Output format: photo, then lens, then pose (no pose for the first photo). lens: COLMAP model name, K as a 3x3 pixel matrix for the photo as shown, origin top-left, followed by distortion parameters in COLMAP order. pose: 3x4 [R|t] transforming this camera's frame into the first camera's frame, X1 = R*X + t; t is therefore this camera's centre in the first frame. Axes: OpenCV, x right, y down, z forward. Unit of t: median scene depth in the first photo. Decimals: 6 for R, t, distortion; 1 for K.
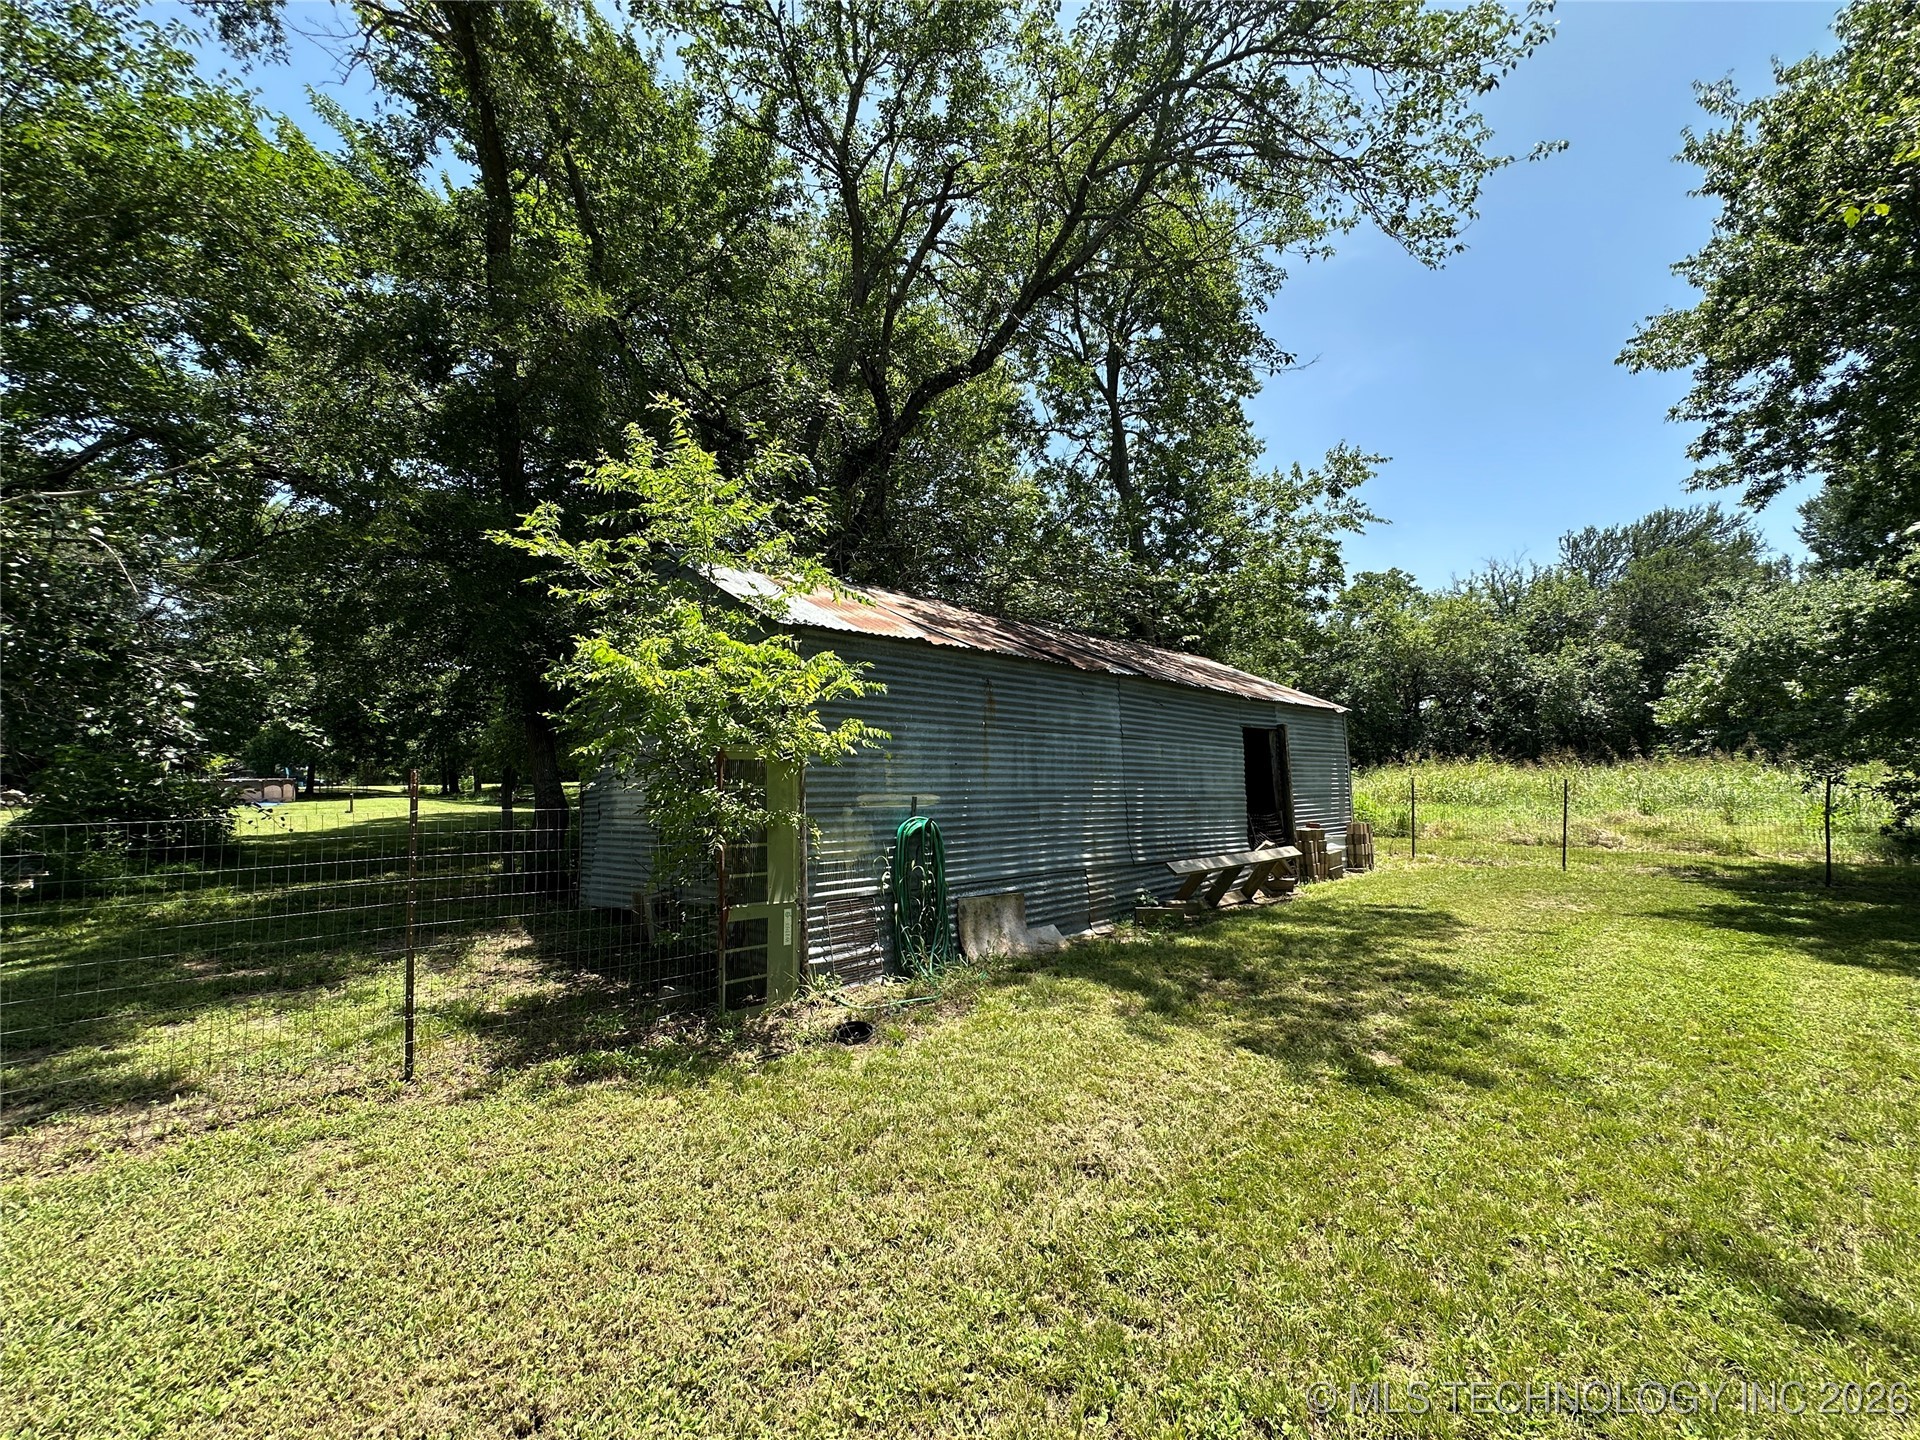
lens RADIAL K [[768.3, 0, 951.9], [0, 768.3, 726.0], [0, 0, 1]] dist [-0.002282, -0.000086]
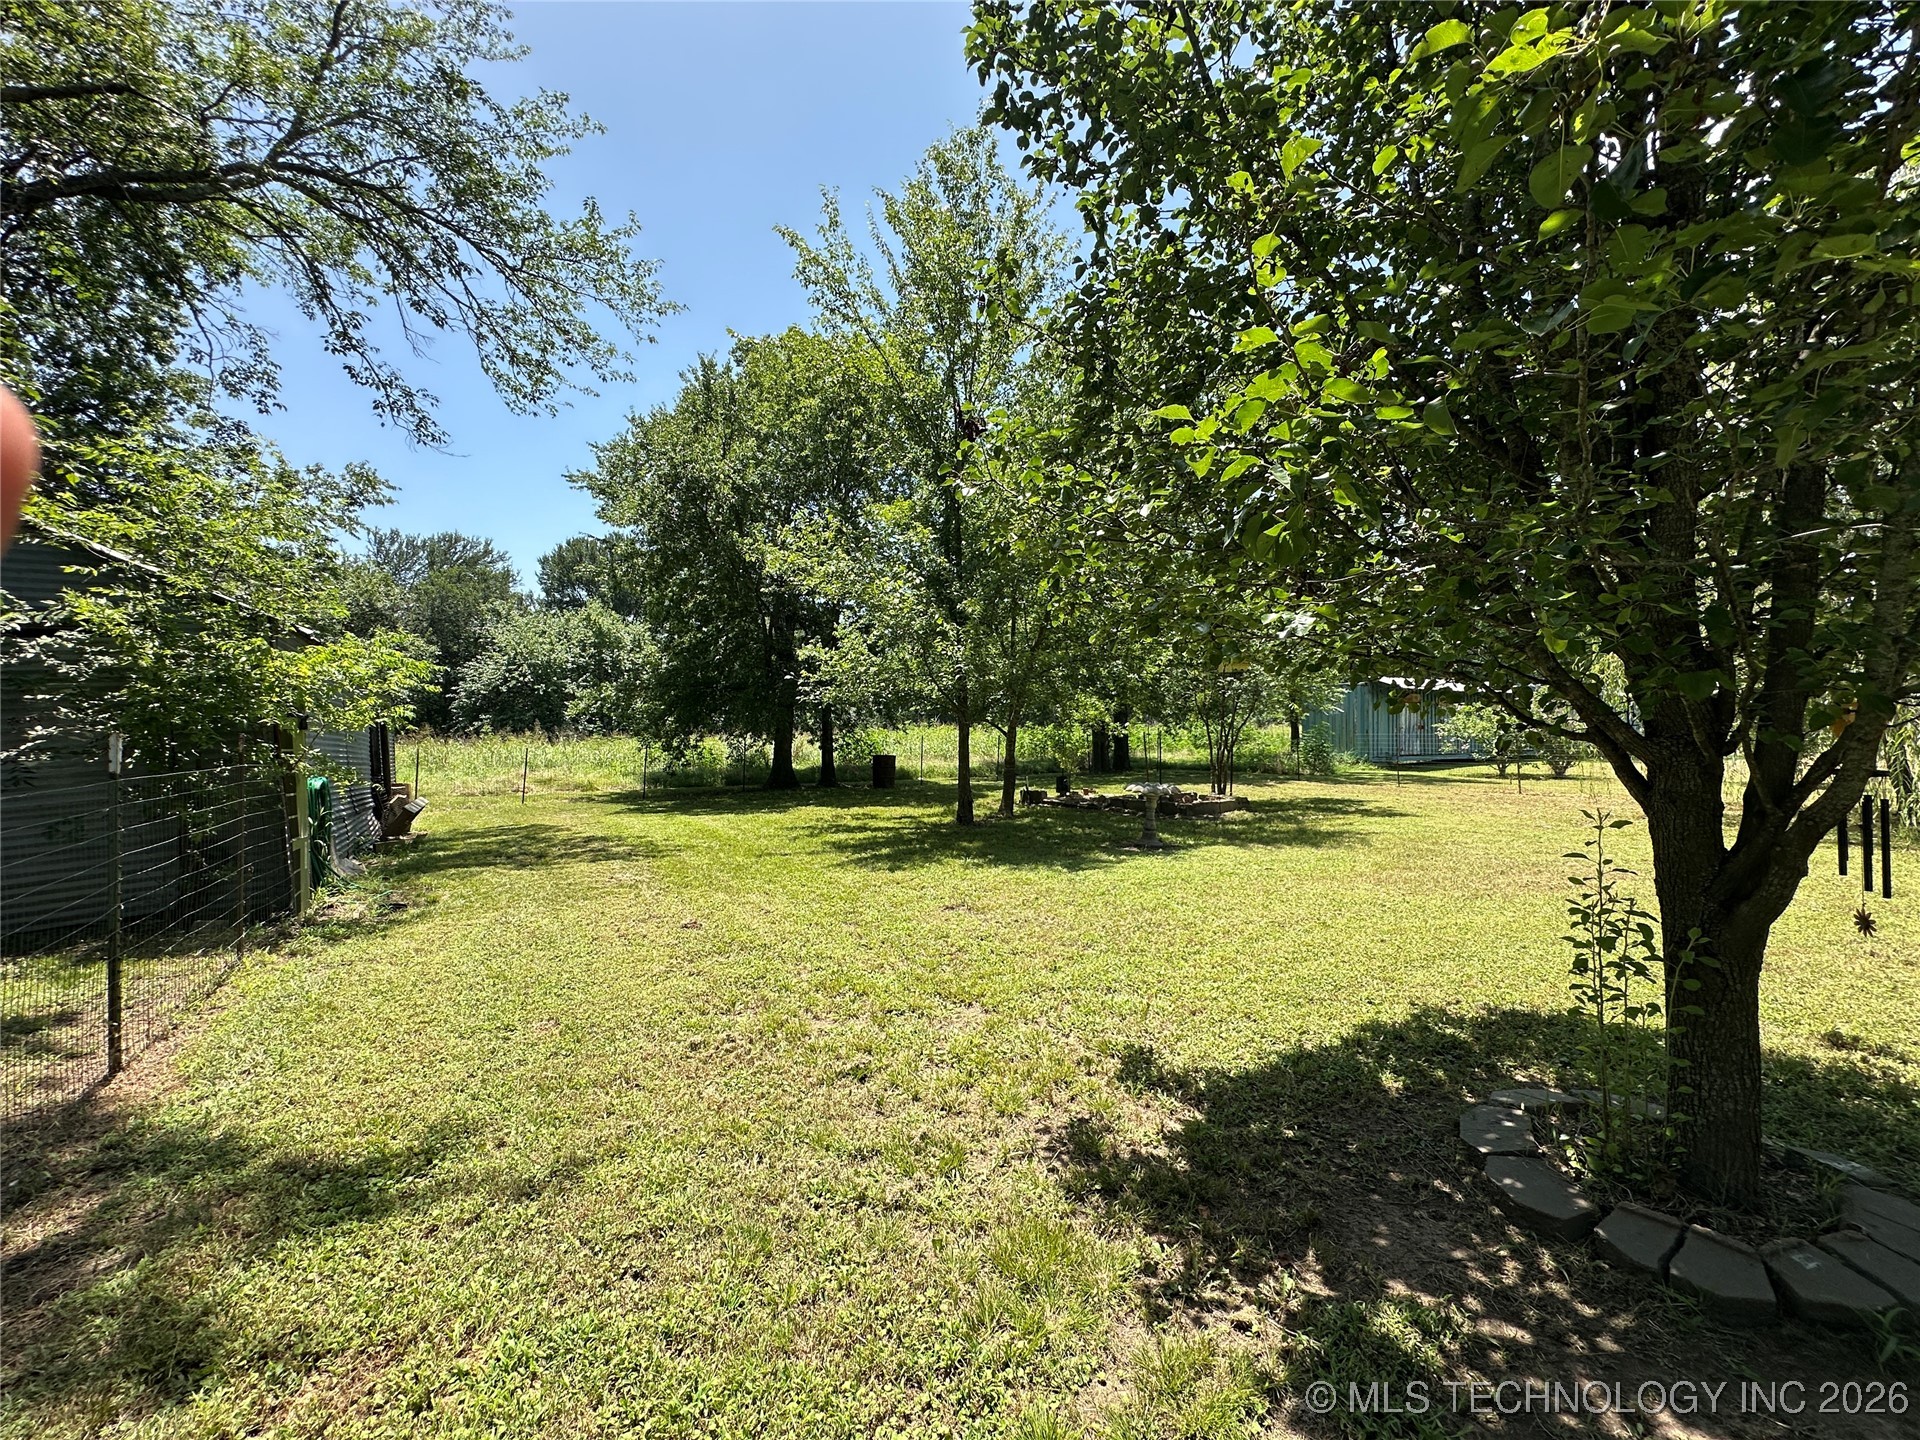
lens RADIAL K [[769.9, 0, 960.5], [0, 769.9, 718.7], [0, 0, 1]] dist [-0.001207, 0.000522]
pose [[0.183778, 0.028906, 0.982543, -0.146435], [-0.047699, 0.998652, -0.020459, 0.000144], [-0.981810, -0.043106, 0.184909, -0.038346]]
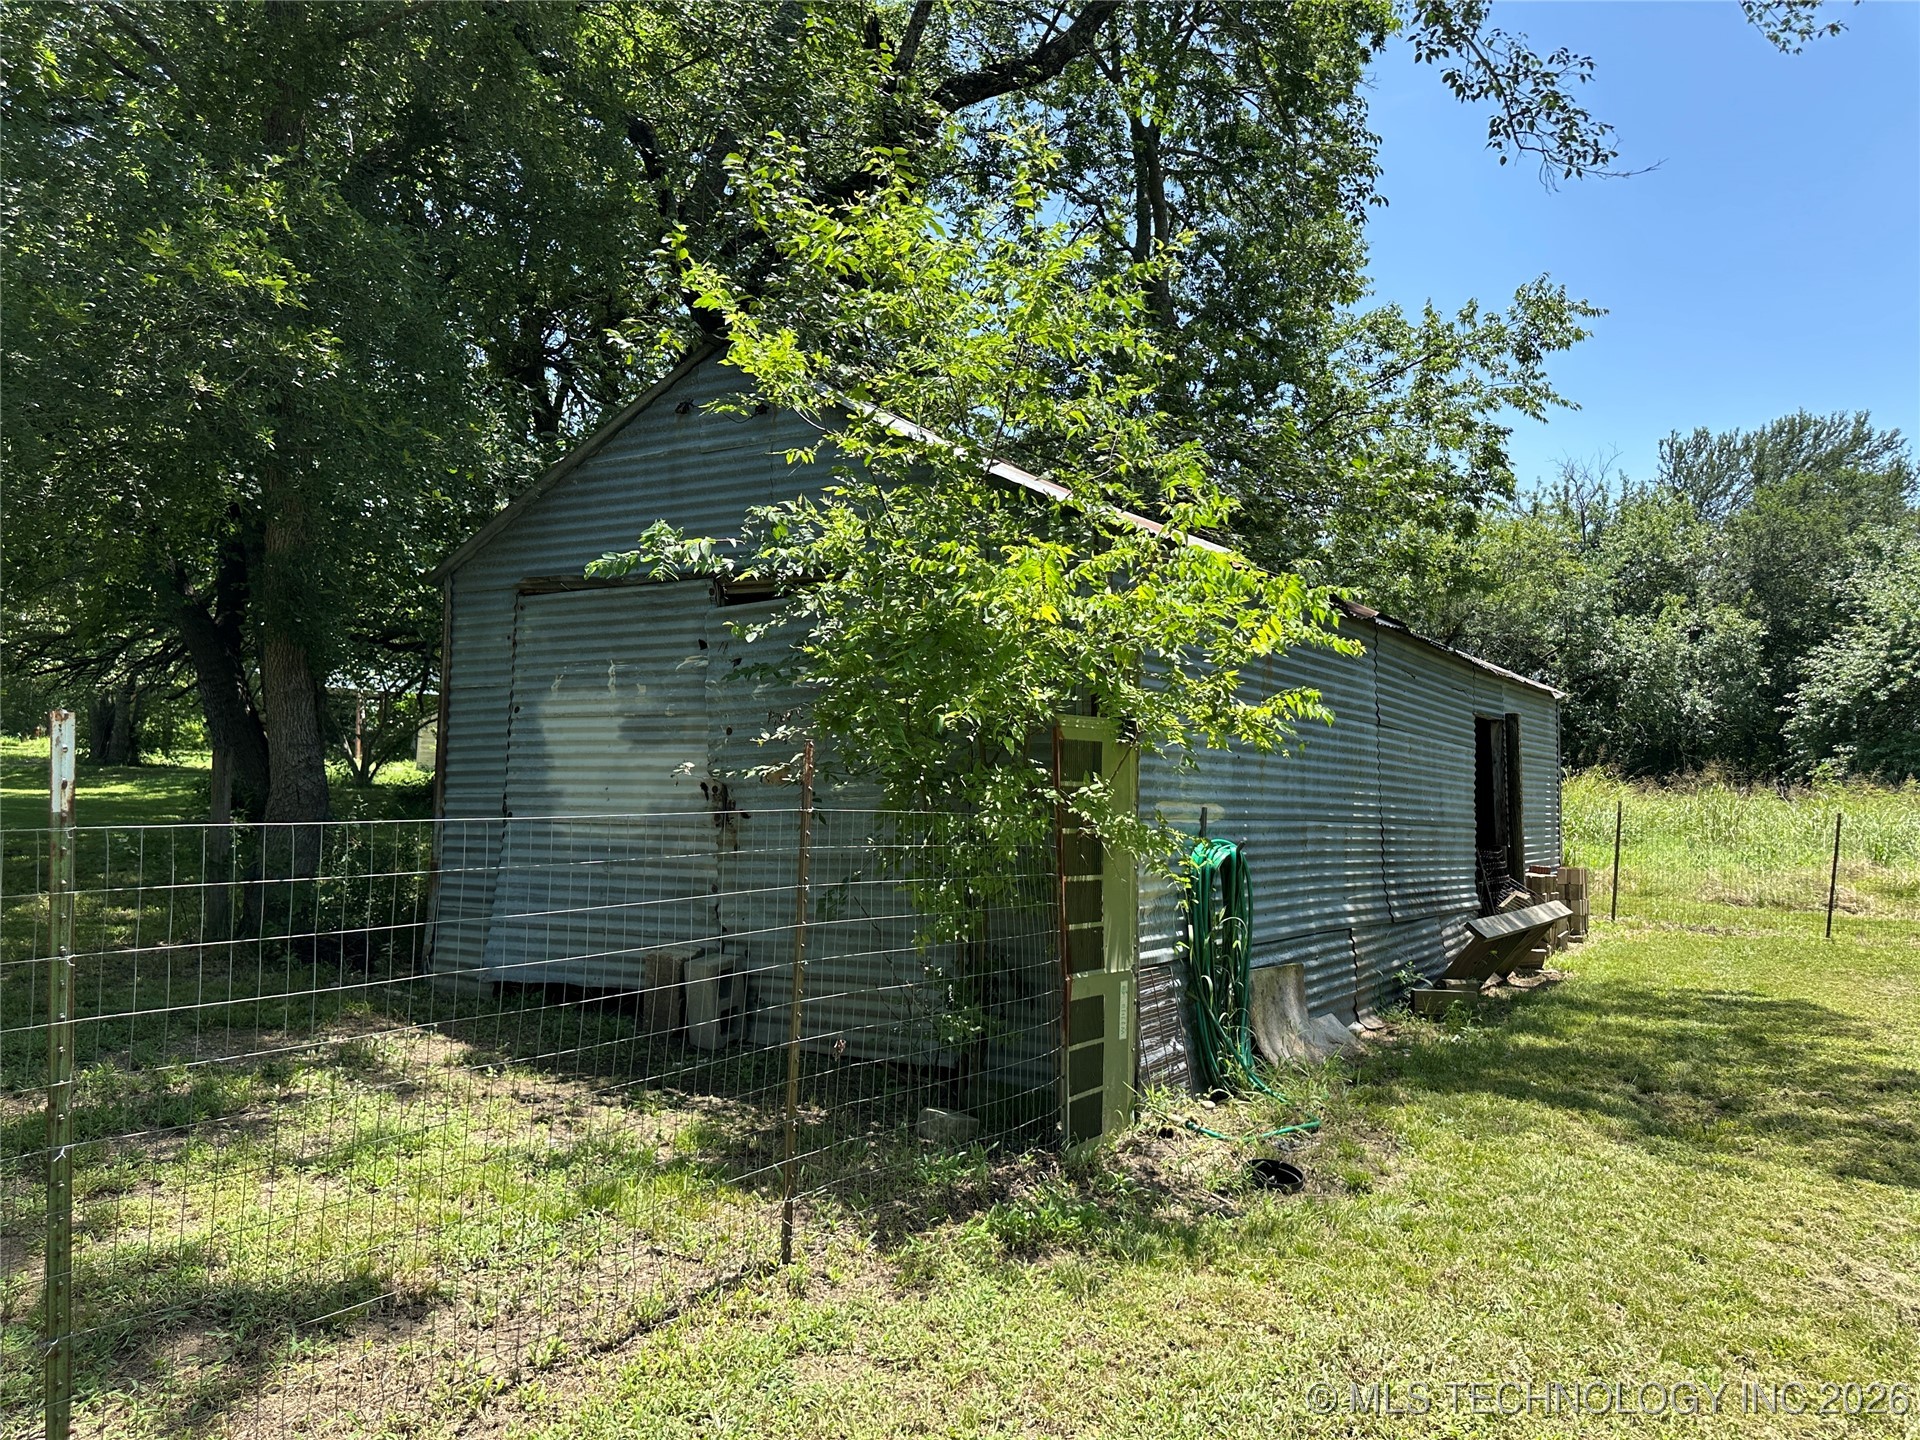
lens RADIAL K [[1351.8, 0, 968.0], [0, 1351.8, 707.5], [0, 0, 1]] dist [0.081539, -0.101642]
pose [[0.968776, 0.055968, 0.241540, -0.069080], [-0.061504, 0.997987, 0.015435, 0.000776], [-0.240190, -0.029808, 0.970268, -0.003485]]
